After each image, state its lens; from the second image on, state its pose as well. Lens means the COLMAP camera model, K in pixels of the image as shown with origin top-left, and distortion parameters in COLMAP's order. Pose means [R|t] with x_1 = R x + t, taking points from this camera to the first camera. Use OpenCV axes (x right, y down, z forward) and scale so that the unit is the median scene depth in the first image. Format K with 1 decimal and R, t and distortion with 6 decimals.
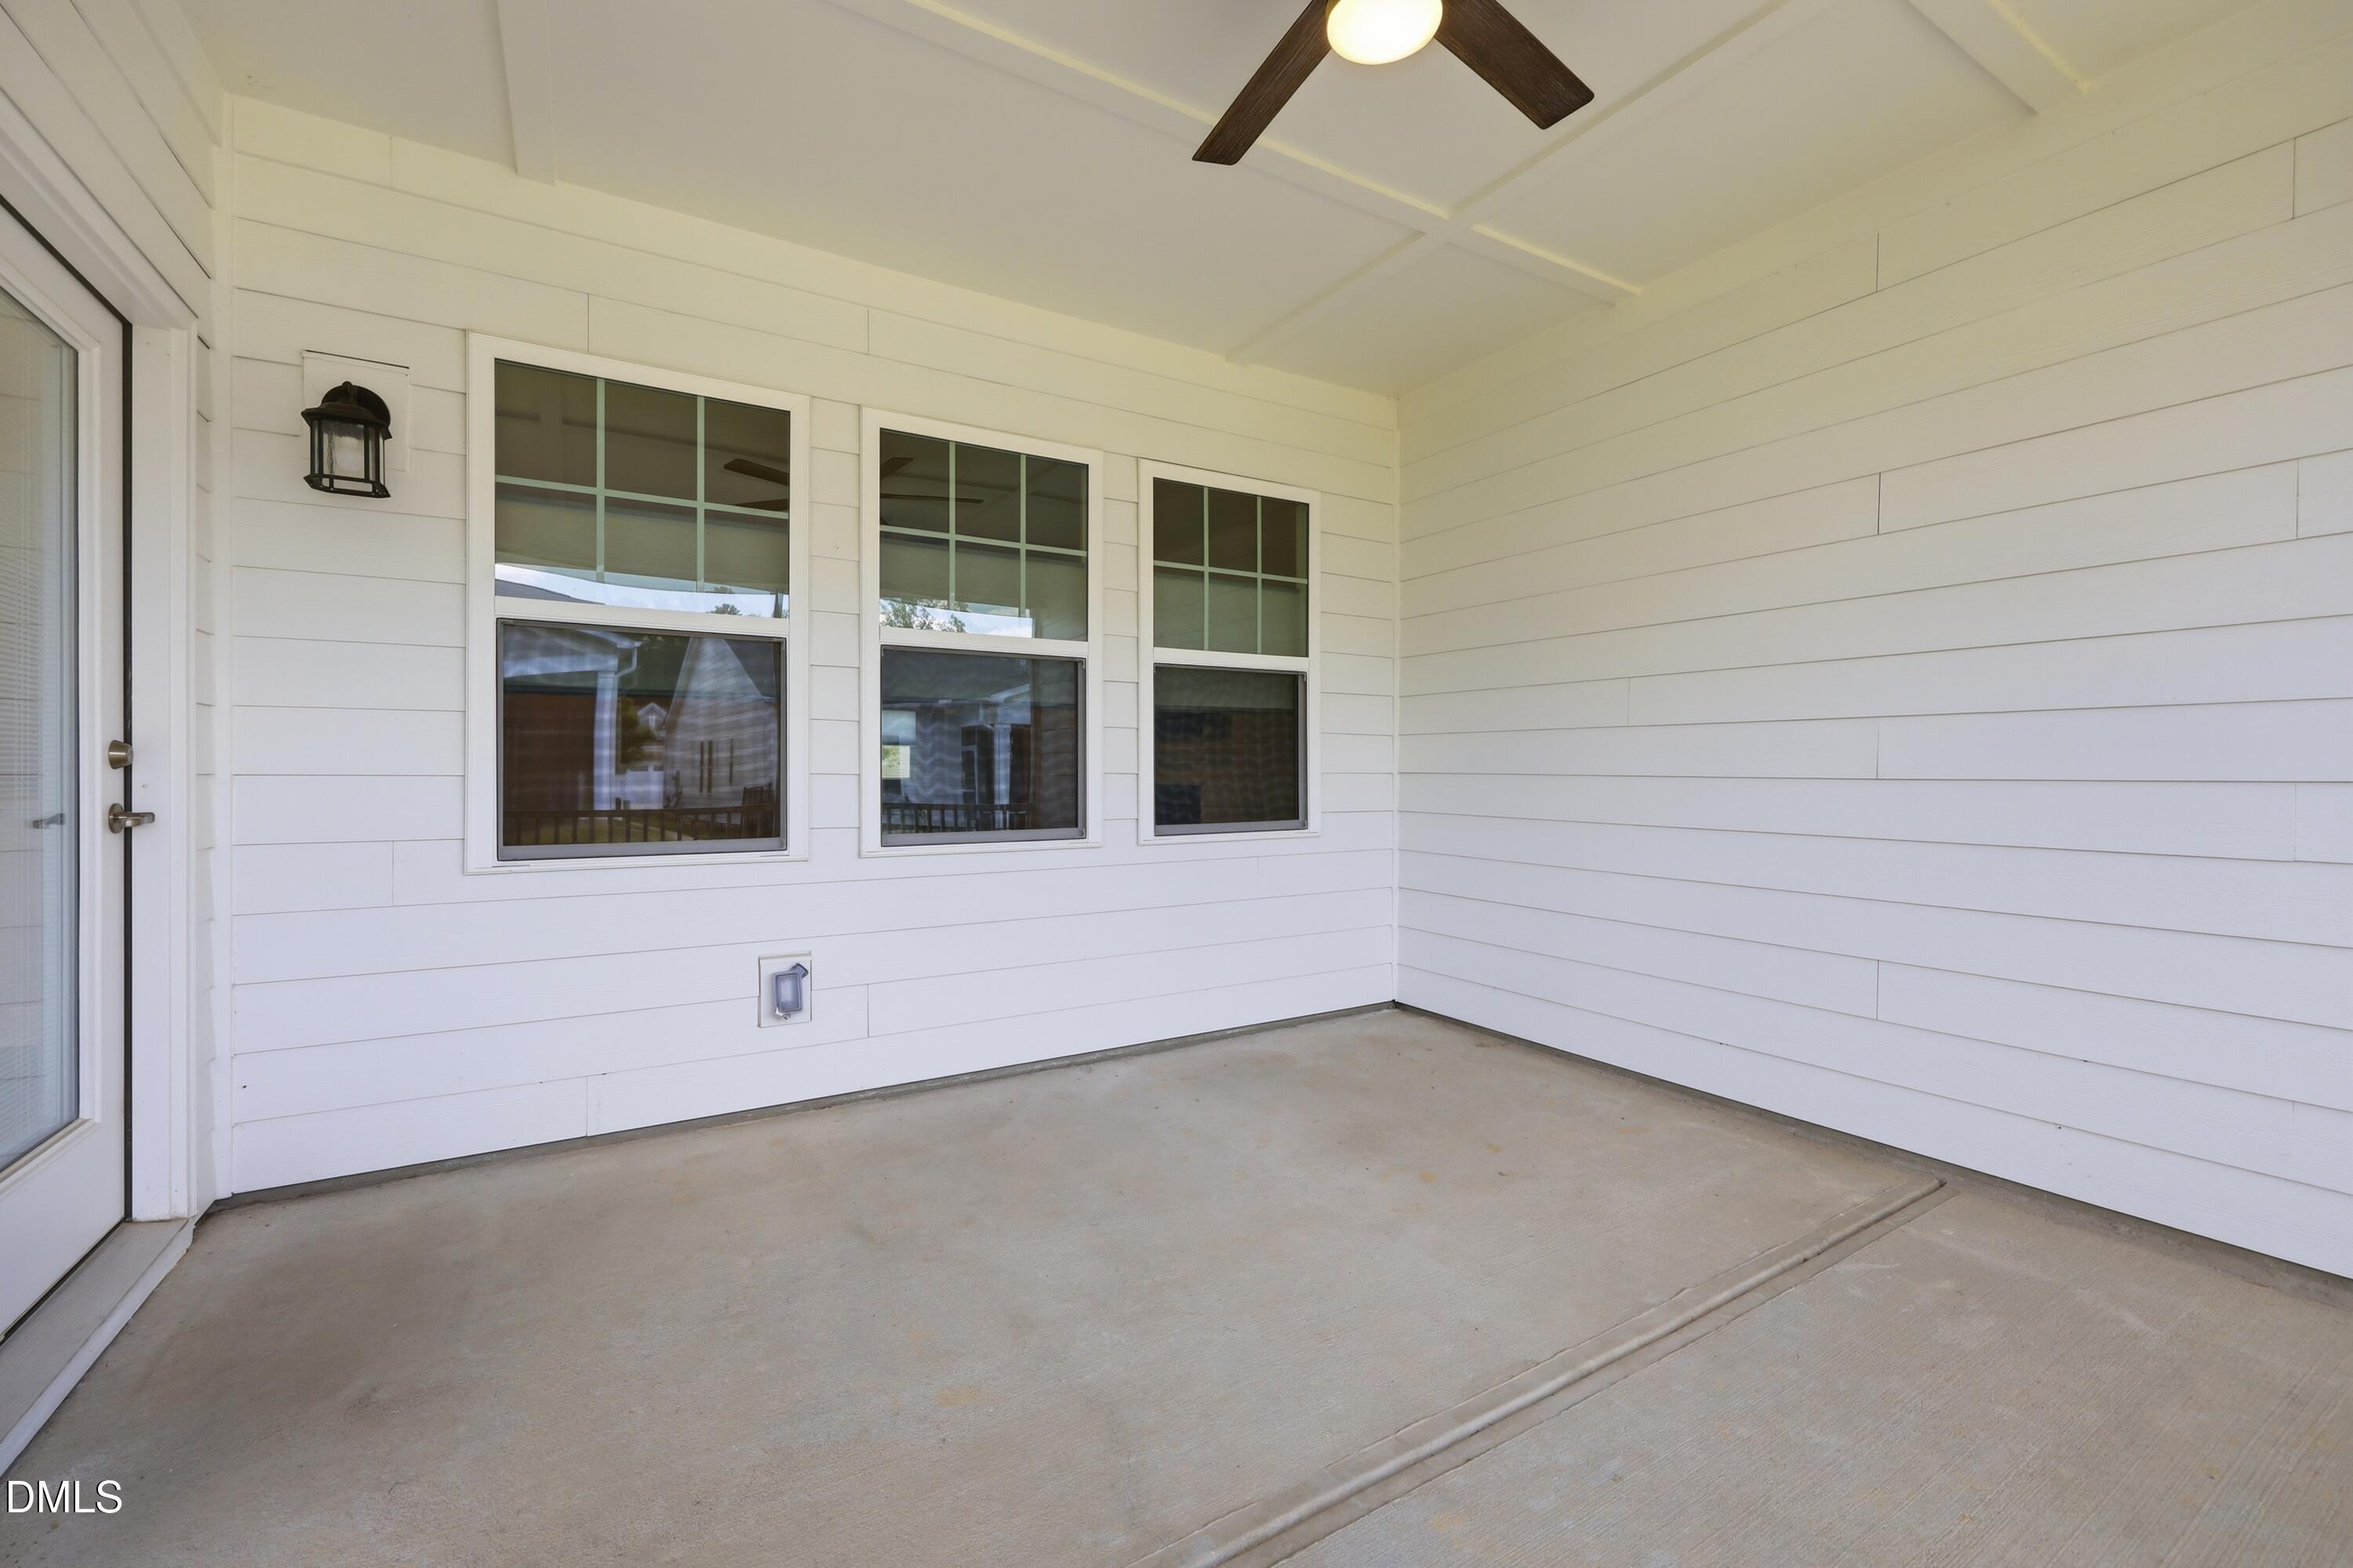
lens RADIAL K [[978.3, 0, 1175.5], [0, 978.3, 772.1], [0, 0, 1]] dist [-0.001824, 0.000285]
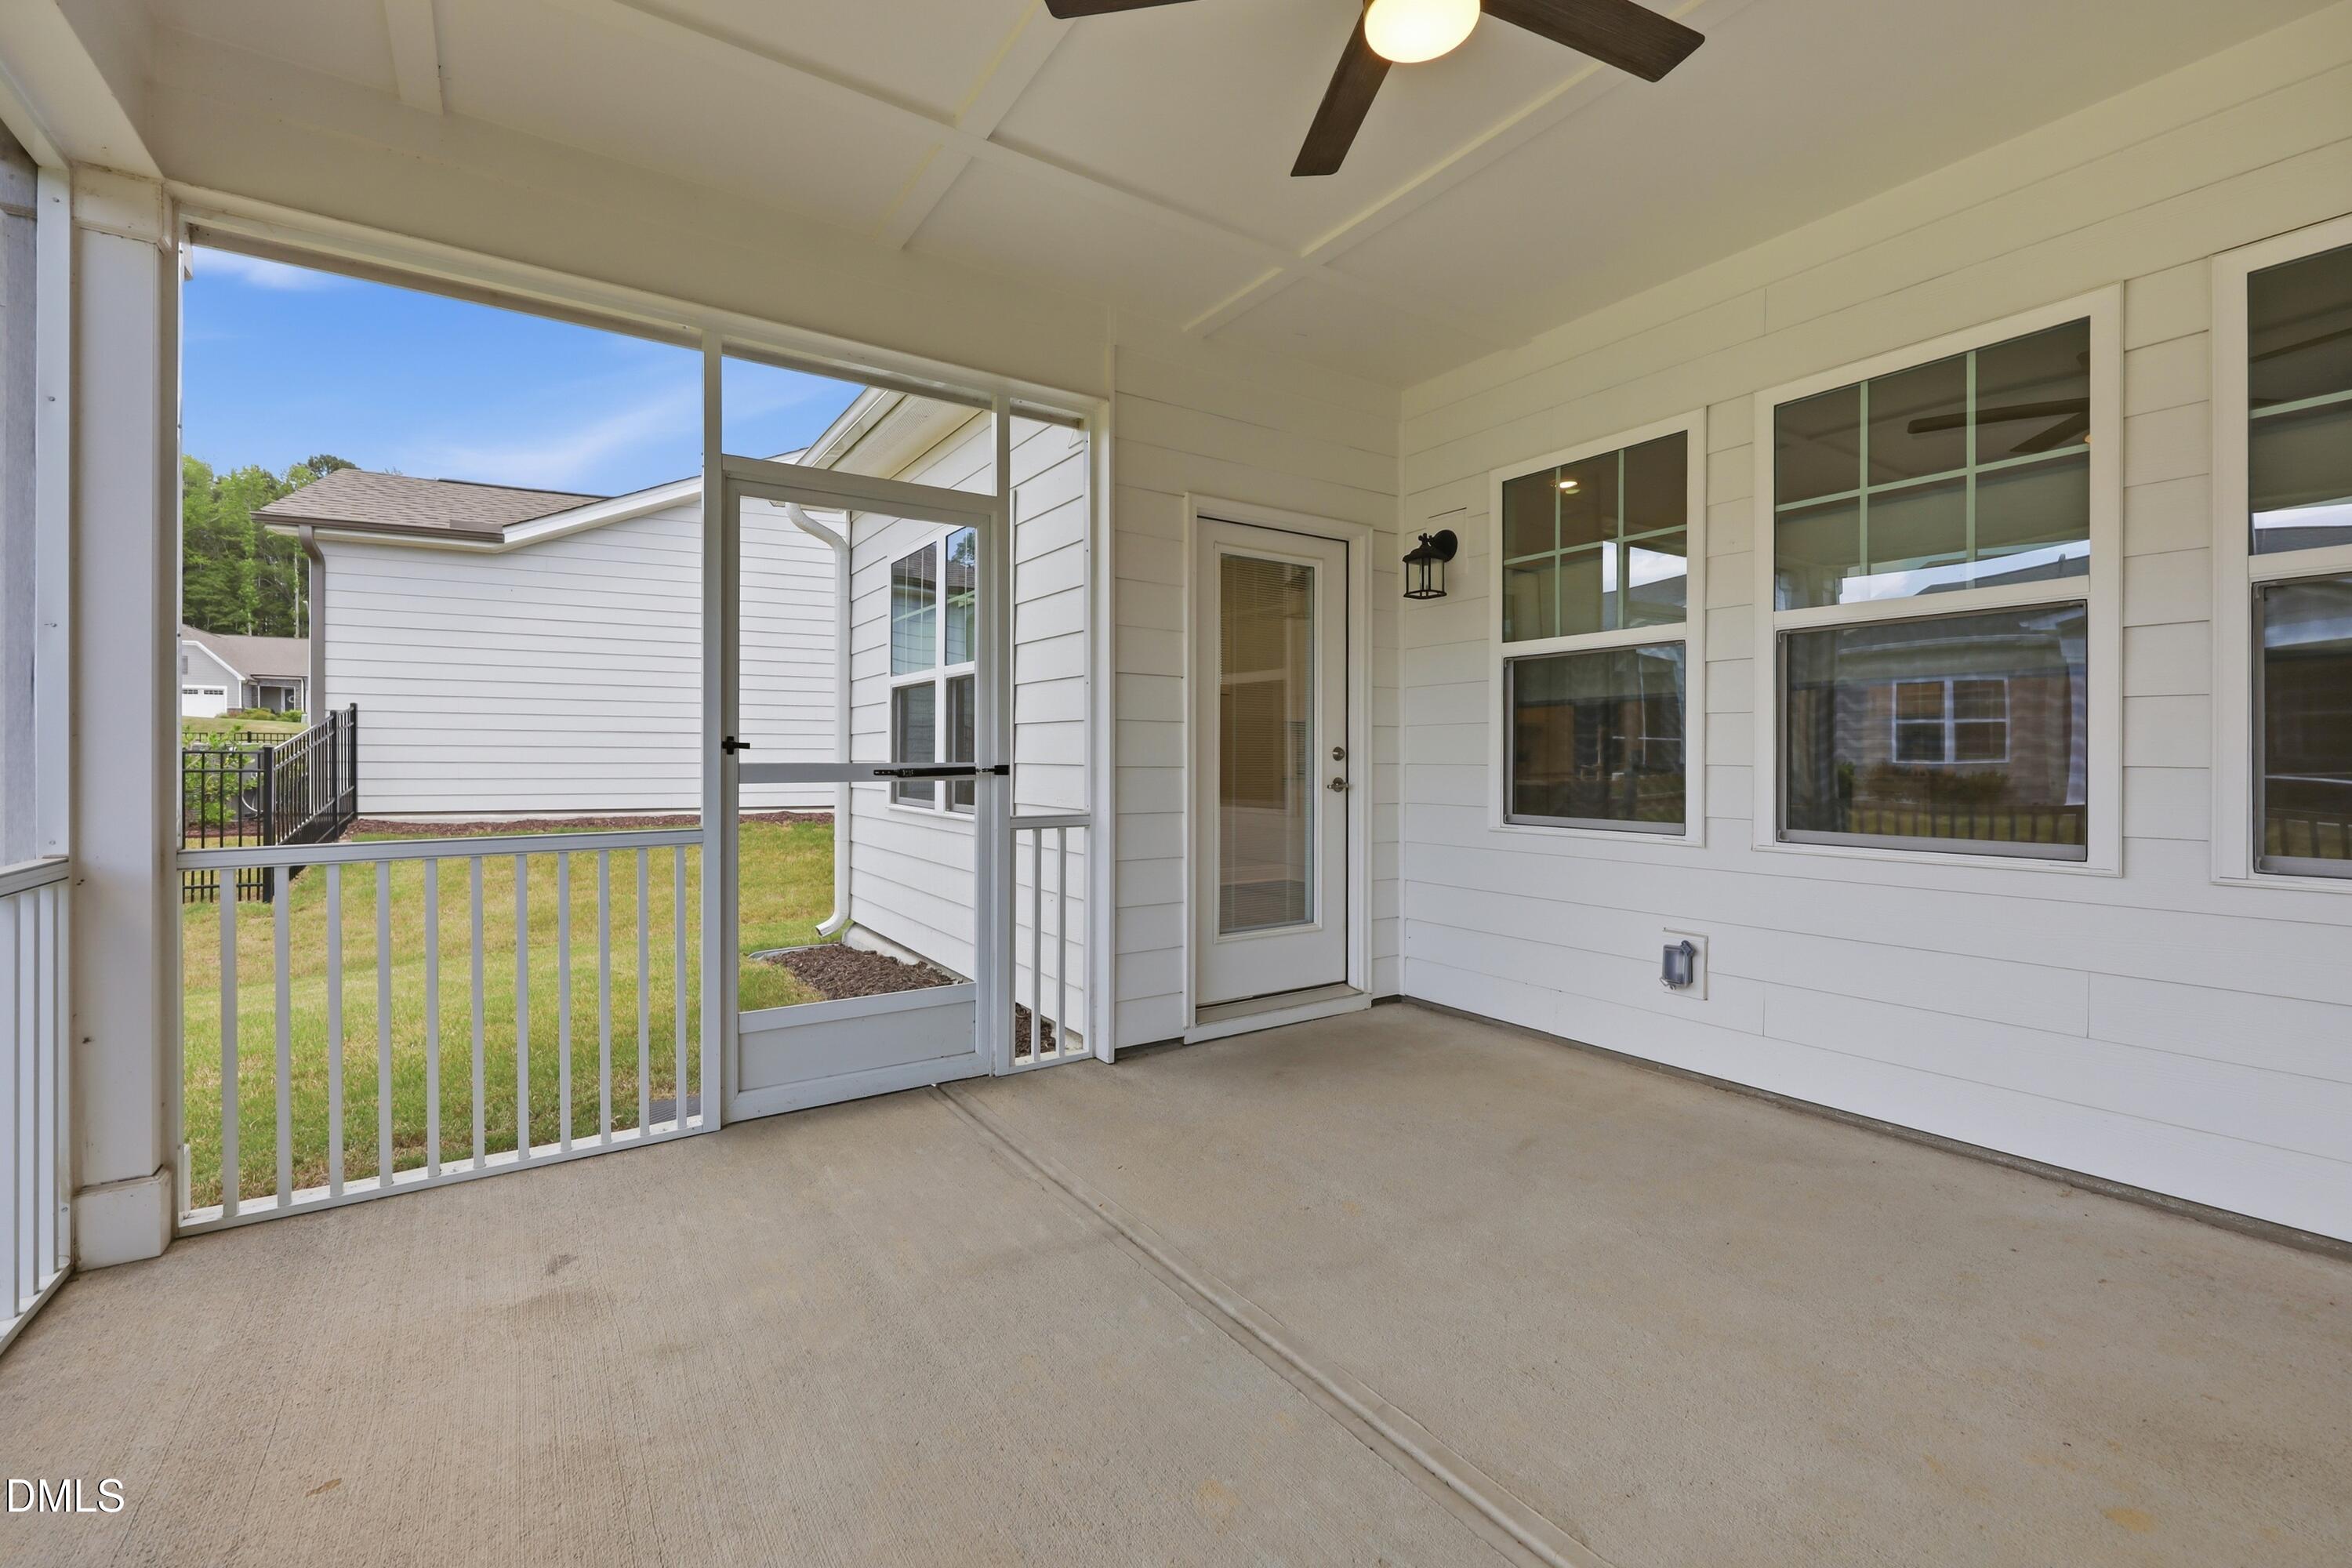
lens RADIAL K [[977.9, 0, 1173.7], [0, 977.9, 769.4], [0, 0, 1]] dist [-0.001824, 0.000285]
pose [[0.043824, 0.007261, -0.999013, 0.651213], [-0.005435, 0.999961, 0.007029, 0.001591], [0.999024, 0.005121, 0.043862, 0.380664]]
